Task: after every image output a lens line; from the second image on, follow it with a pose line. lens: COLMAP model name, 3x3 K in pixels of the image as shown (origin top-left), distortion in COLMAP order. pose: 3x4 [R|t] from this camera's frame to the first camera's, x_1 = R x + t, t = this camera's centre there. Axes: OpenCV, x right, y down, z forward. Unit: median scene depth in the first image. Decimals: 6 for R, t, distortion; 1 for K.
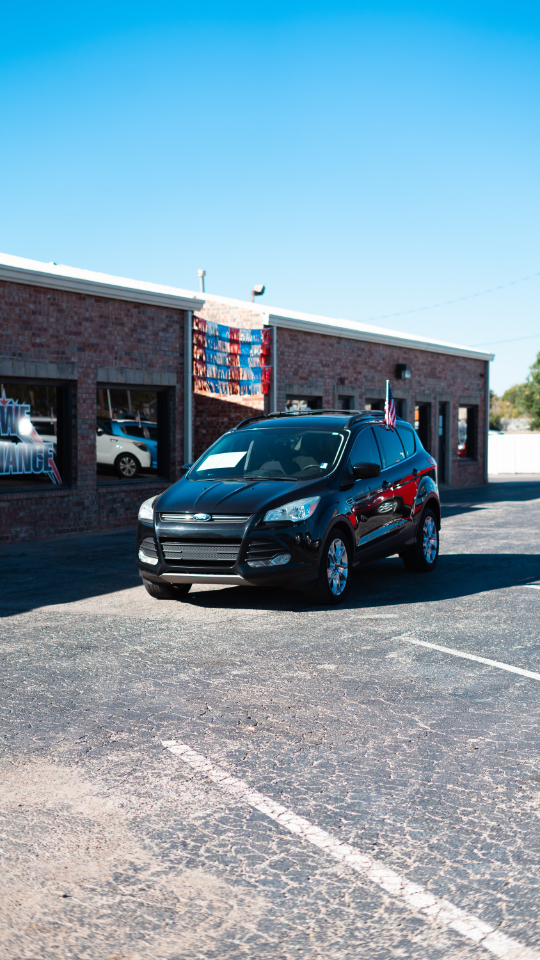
lens RADIAL K [[1389.0, 0, 270.0], [0, 1389.0, 480.0], [0, 0, 1]] dist [-0.018332, -0.006035]
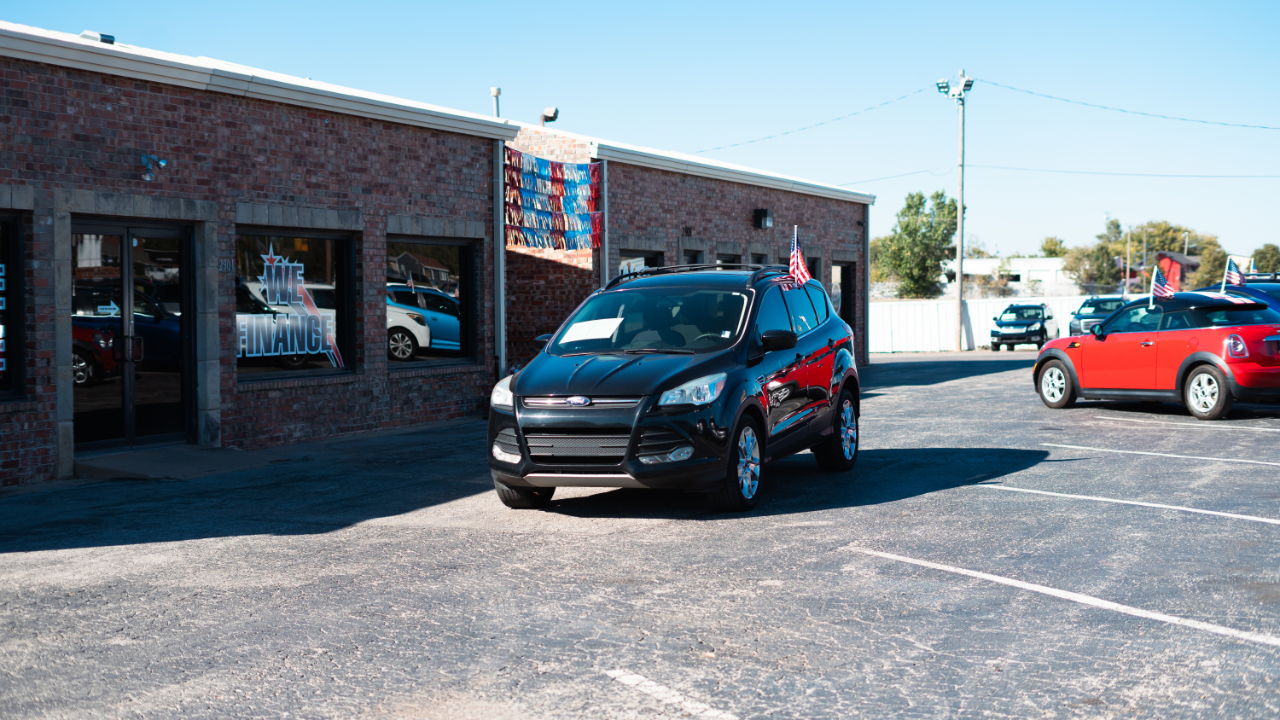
lens RADIAL K [[1852.0, 0, 640.0], [0, 1852.0, 360.0], [0, 0, 1]] dist [-0.018332, -0.006035]
pose [[0.998697, -0.011858, 0.049635, -0.038552], [0.012071, 0.999919, -0.004001, 0.004840], [-0.049583, 0.004595, 0.998759, -0.023429]]
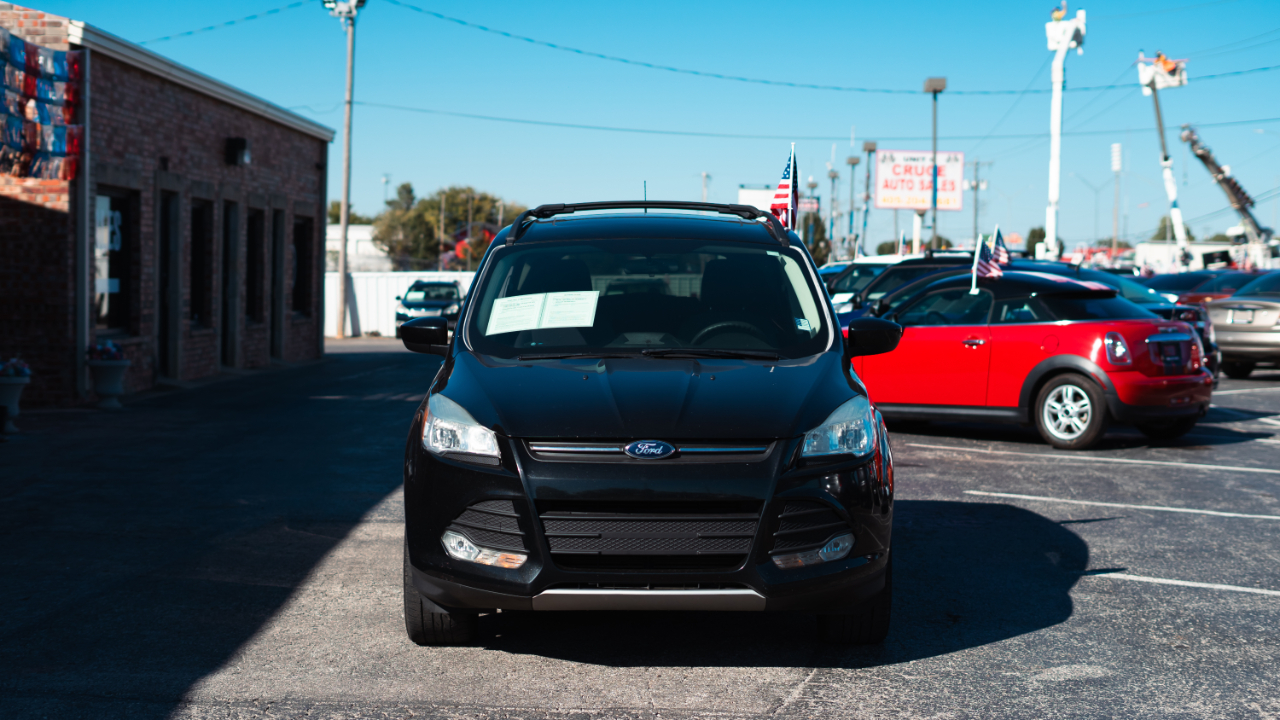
lens RADIAL K [[2204.3, 0, 640.0], [0, 2204.3, 360.0], [0, 0, 1]] dist [-0.024269, 0.071567]
pose [[0.913034, 0.001362, 0.407882, -0.184694], [-0.003496, 0.999984, 0.004486, -0.001320], [-0.407869, -0.005521, 0.913024, 0.240673]]
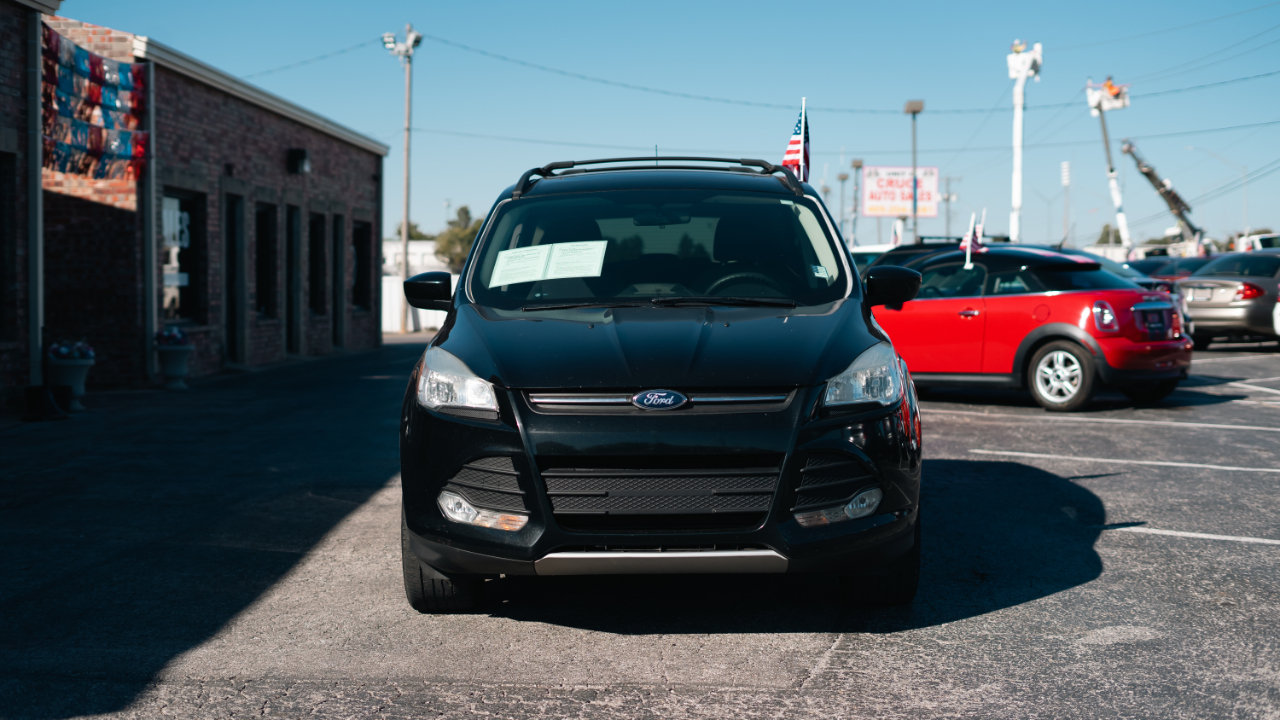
lens RADIAL K [[1852.0, 0, 640.0], [0, 1852.0, 360.0], [0, 0, 1]] dist [-0.018332, -0.006035]
pose [[0.918123, -0.013403, 0.396068, -0.147592], [0.011133, 0.999906, 0.008030, 0.007067], [-0.396139, -0.002963, 0.918186, 0.317658]]
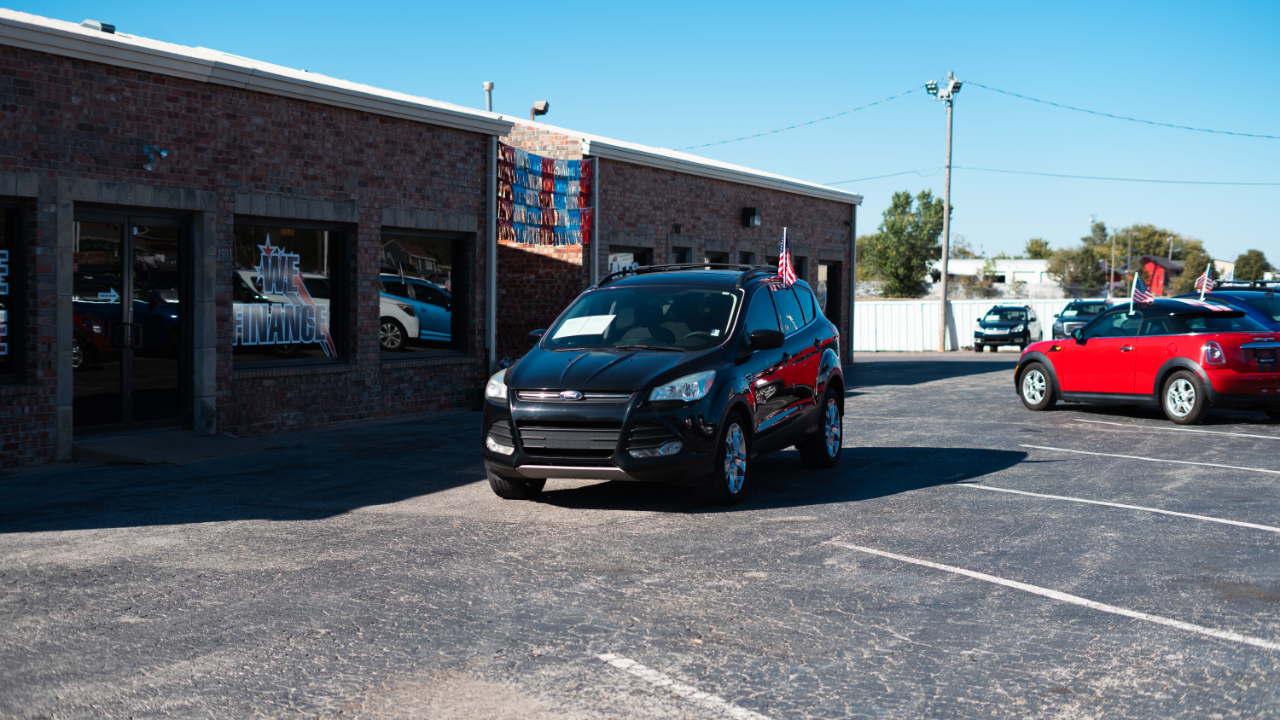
lens RADIAL K [[1852.0, 0, 640.0], [0, 1852.0, 360.0], [0, 0, 1]] dist [-0.018332, -0.006035]
pose [[0.998281, 0.006479, 0.058251, -0.042010], [-0.006453, 0.999979, -0.000641, 0.003988], [-0.058254, 0.000264, 0.998302, -0.040521]]
